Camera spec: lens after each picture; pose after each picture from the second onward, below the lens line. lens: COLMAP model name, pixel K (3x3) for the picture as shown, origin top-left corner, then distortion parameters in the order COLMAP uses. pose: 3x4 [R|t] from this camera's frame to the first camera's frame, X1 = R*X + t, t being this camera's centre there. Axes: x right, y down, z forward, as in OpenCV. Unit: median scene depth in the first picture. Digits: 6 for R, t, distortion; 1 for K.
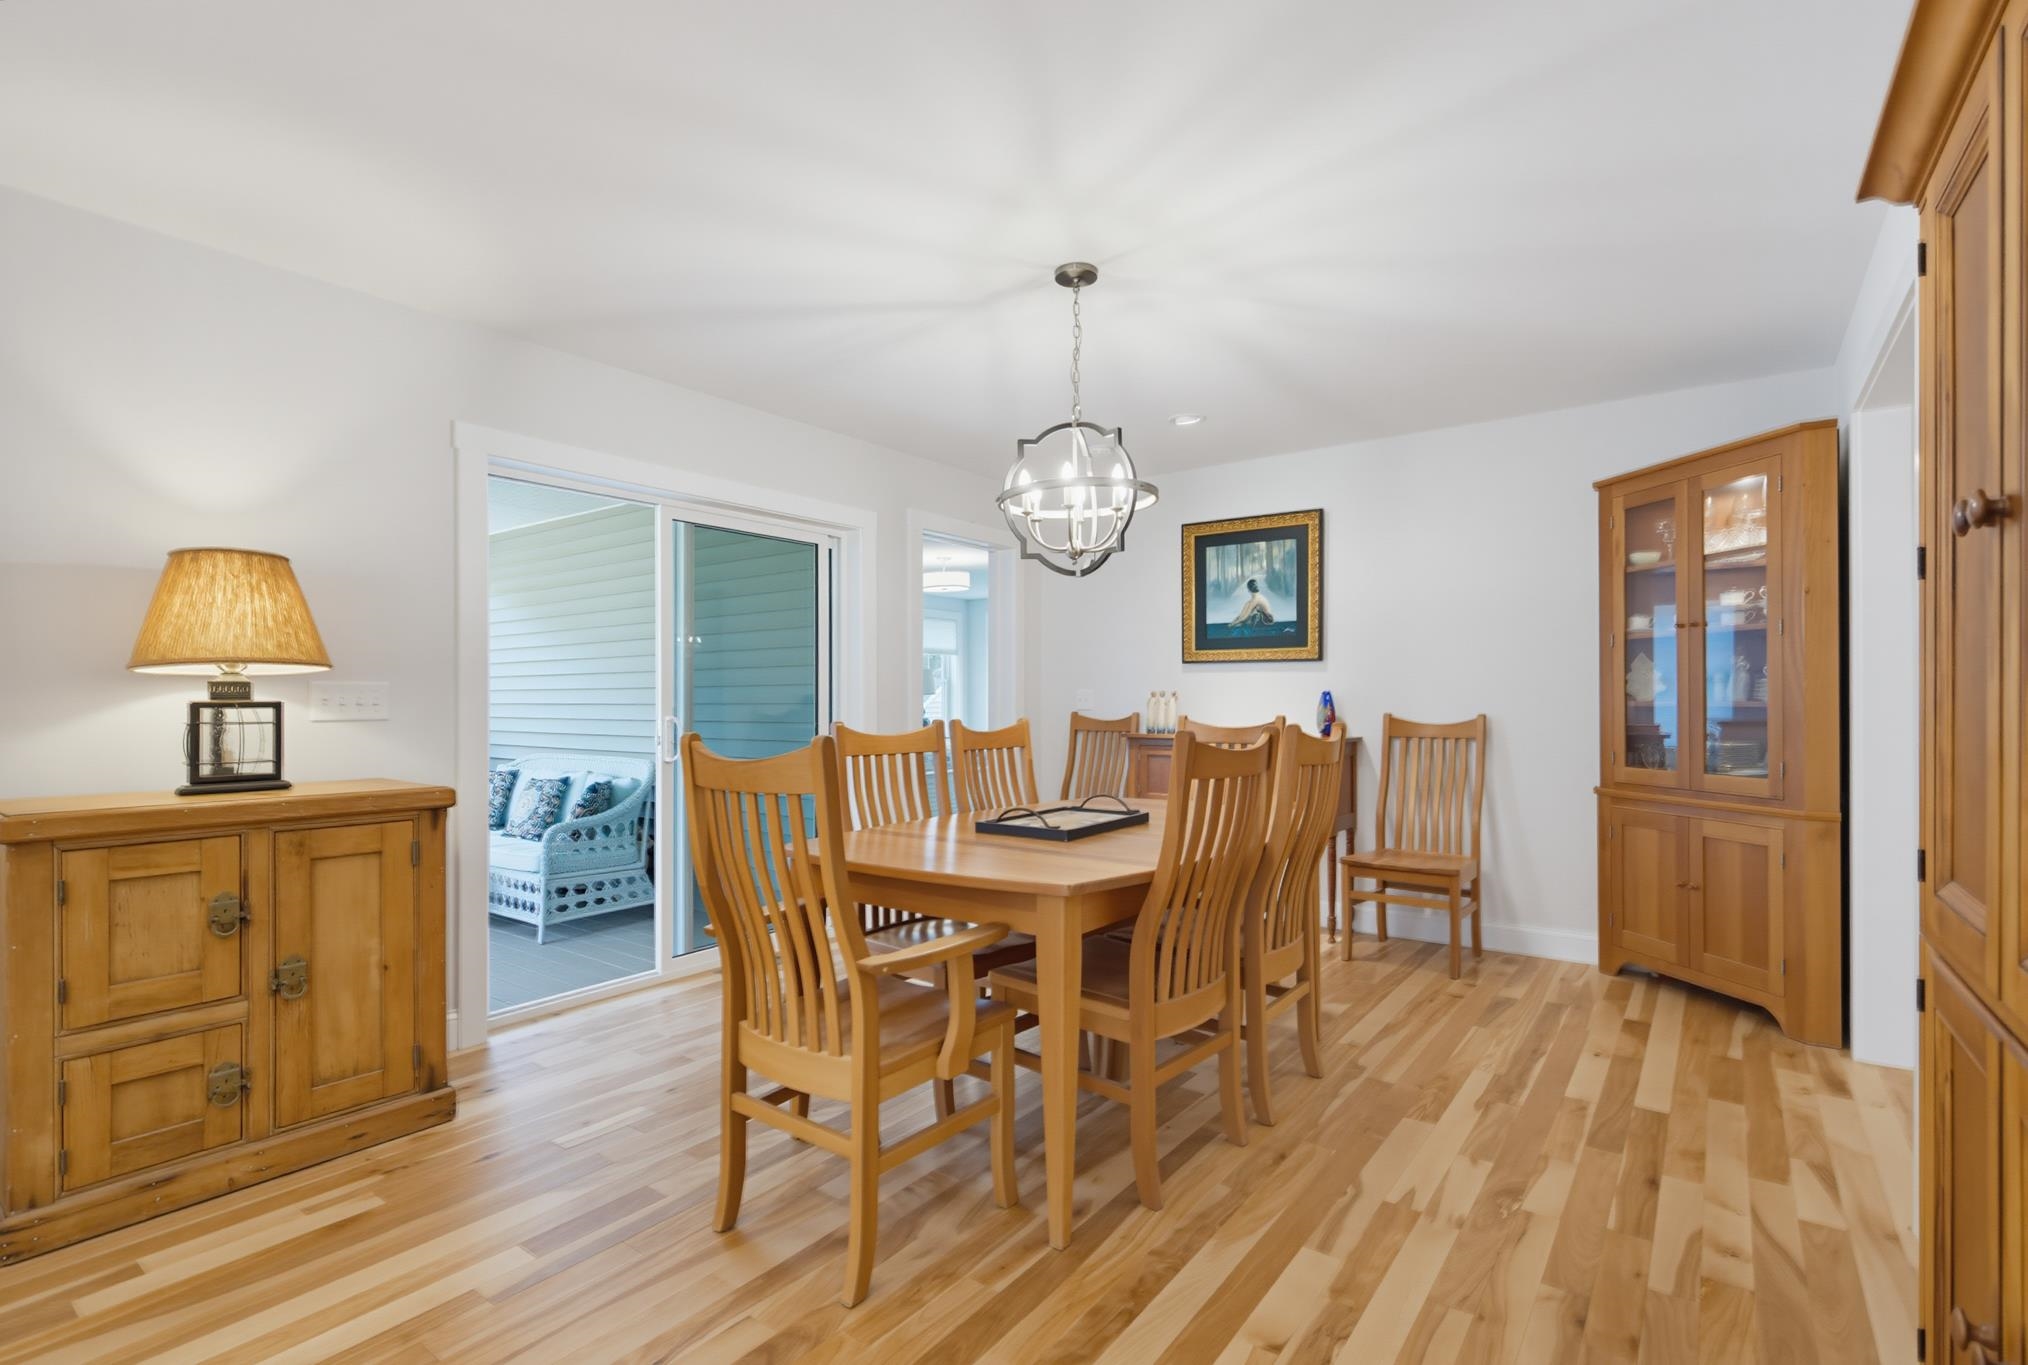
lens RADIAL K [[952.4, 0, 989.6], [0, 952.4, 692.8], [0, 0, 1]] dist [-0.001305, -0.000142]
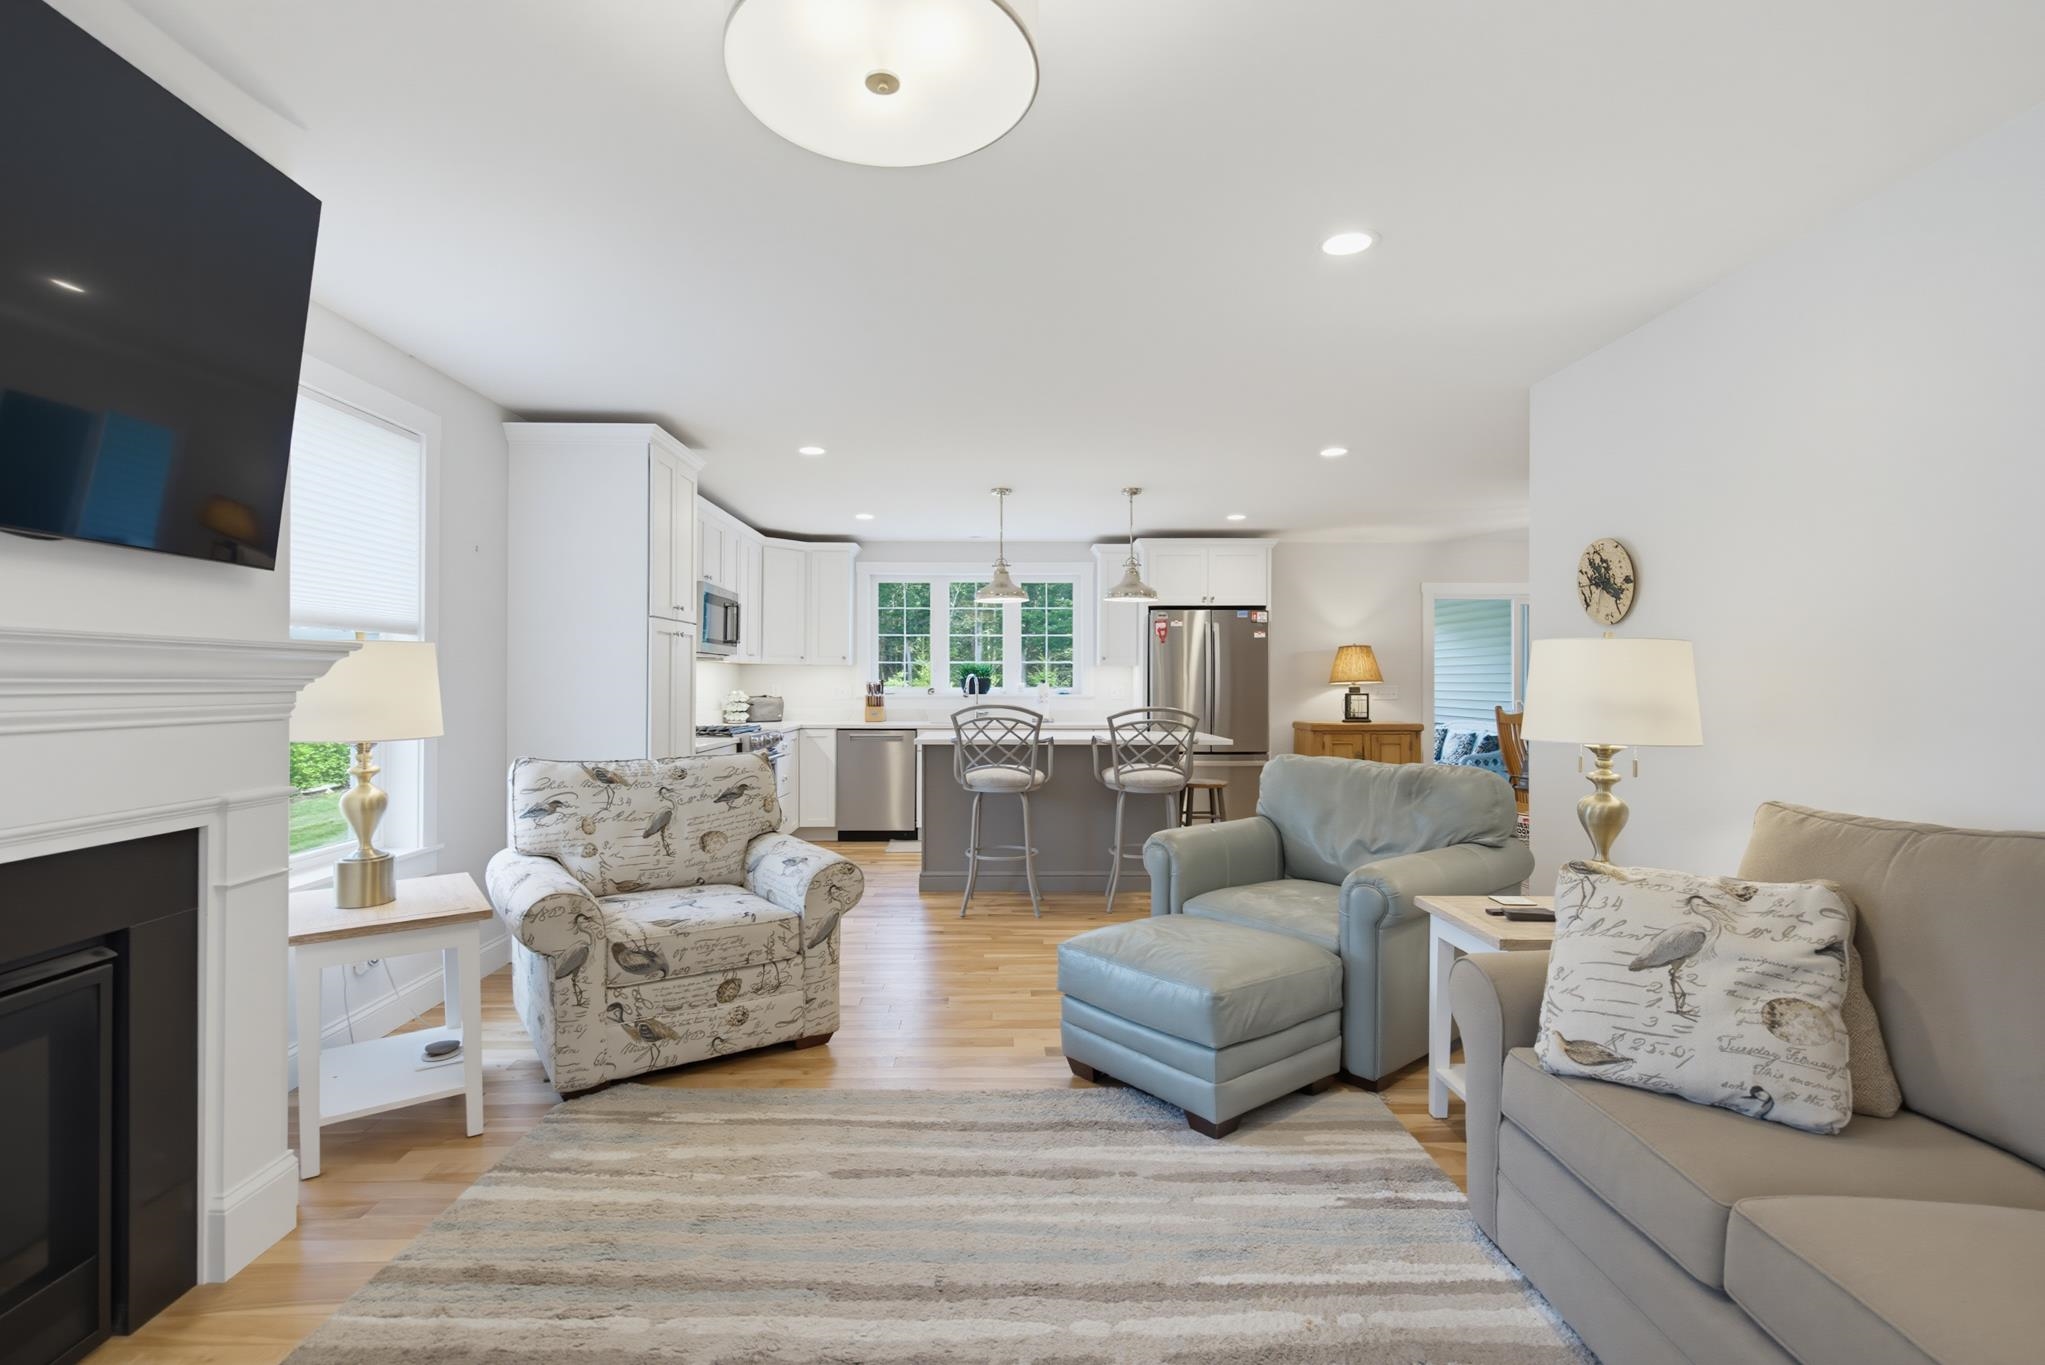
lens RADIAL K [[928.3, 0, 1017.9], [0, 928.3, 678.0], [0, 0, 1]] dist [-0.000542, -0.000128]
pose [[0.623067, 0.002238, -0.782166, 0.868689], [0.002269, 0.999987, 0.004669, -0.055306], [0.782166, -0.004684, 0.623053, -1.706429]]
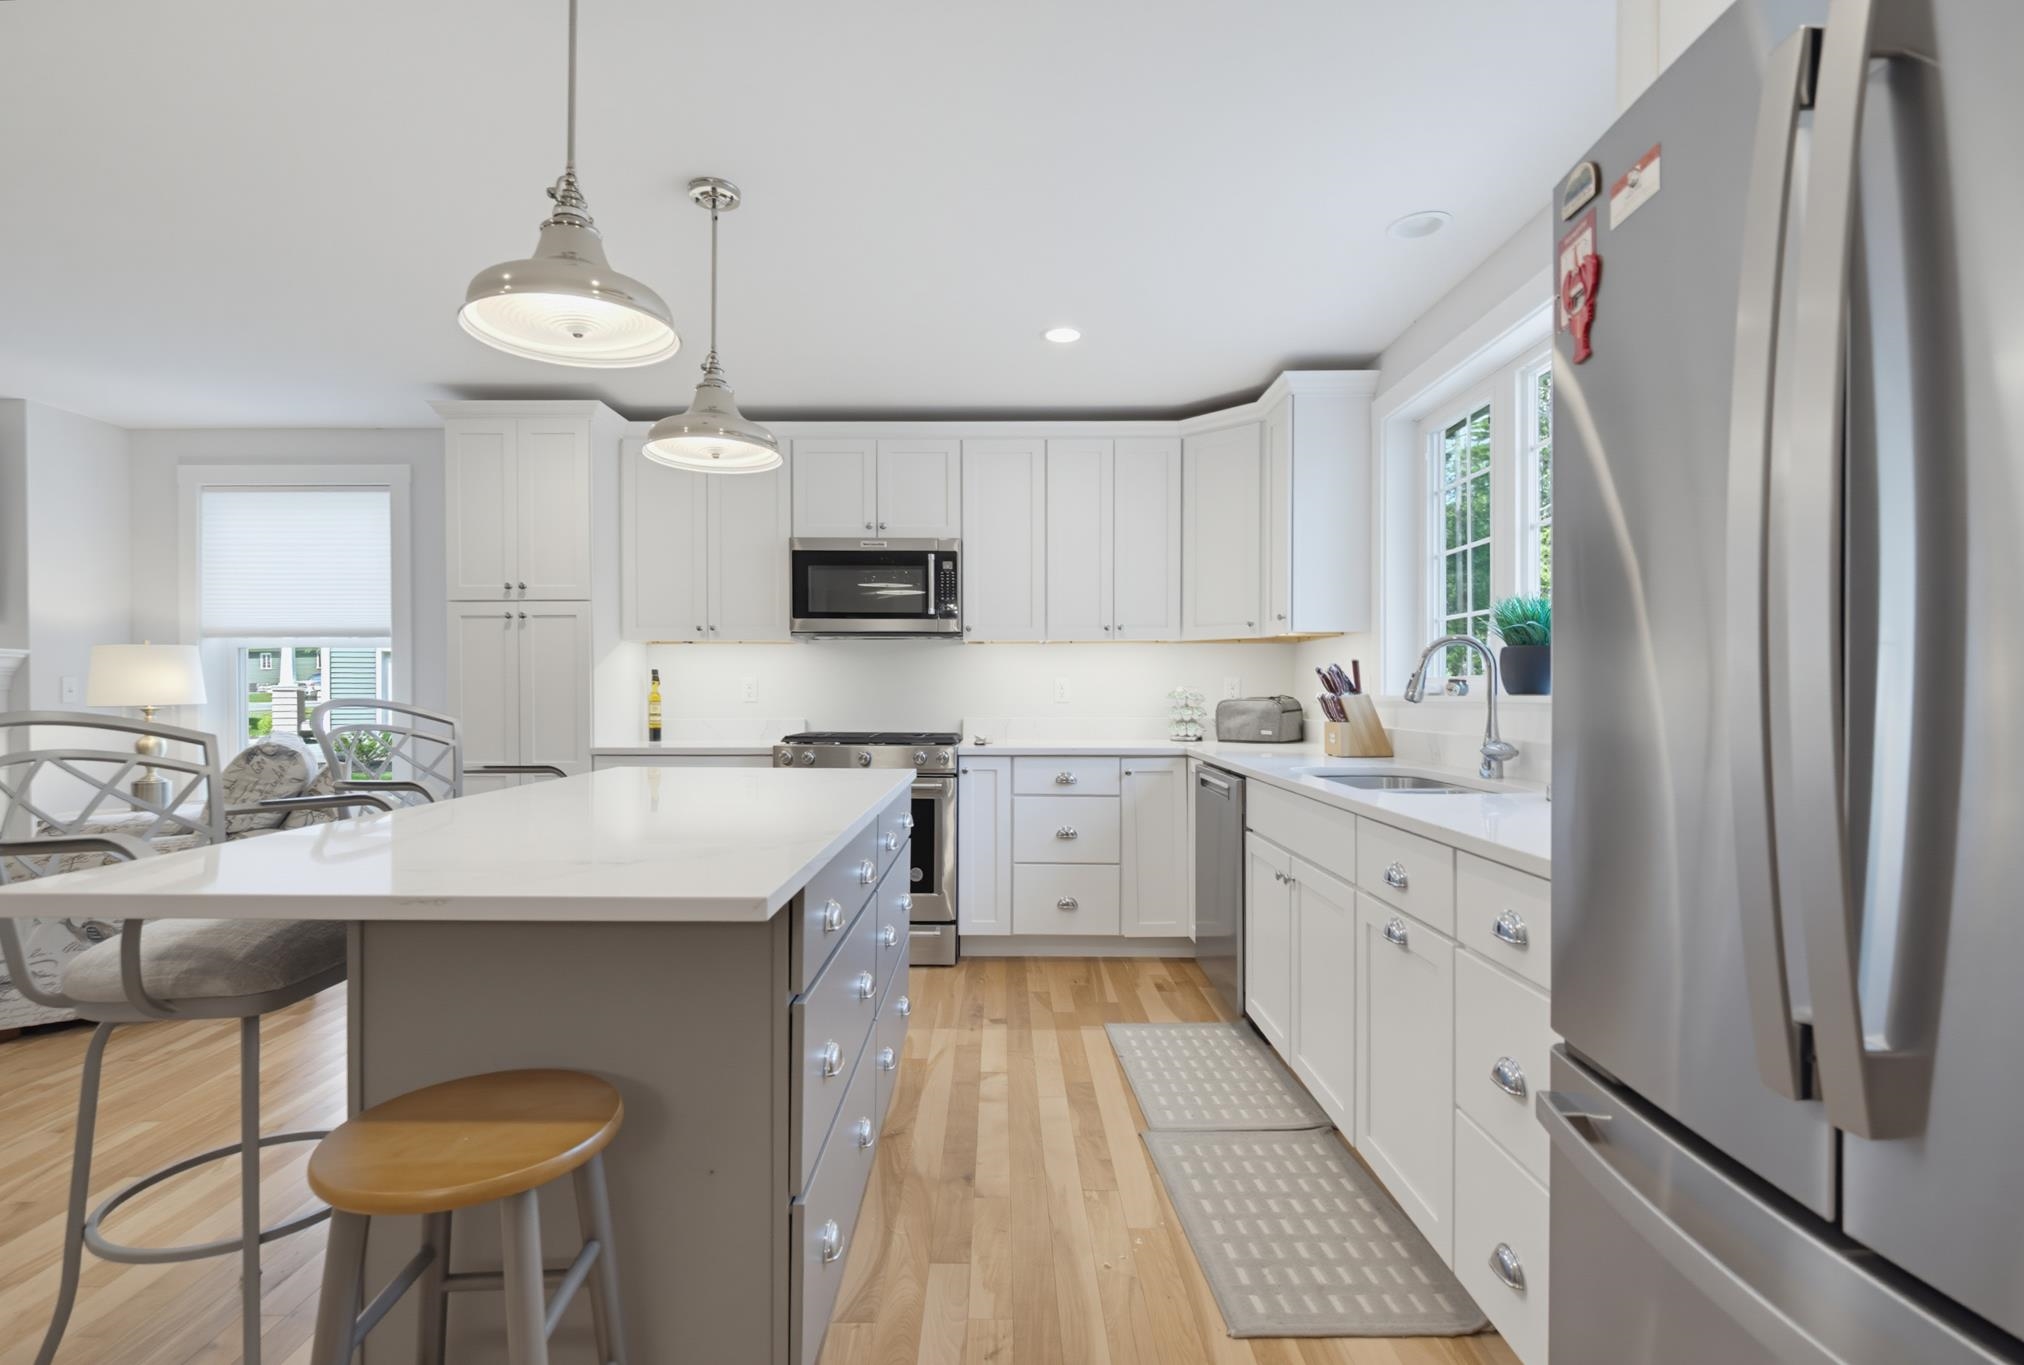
lens RADIAL K [[934.5, 0, 991.7], [0, 934.5, 697.1], [0, 0, 1]] dist [0.023017, 0.000063]
pose [[-0.796029, 0.009334, -0.605186, -0.532578], [0.010639, 0.999942, 0.001428, 0.006425], [0.605164, -0.005302, -0.796083, 0.536699]]
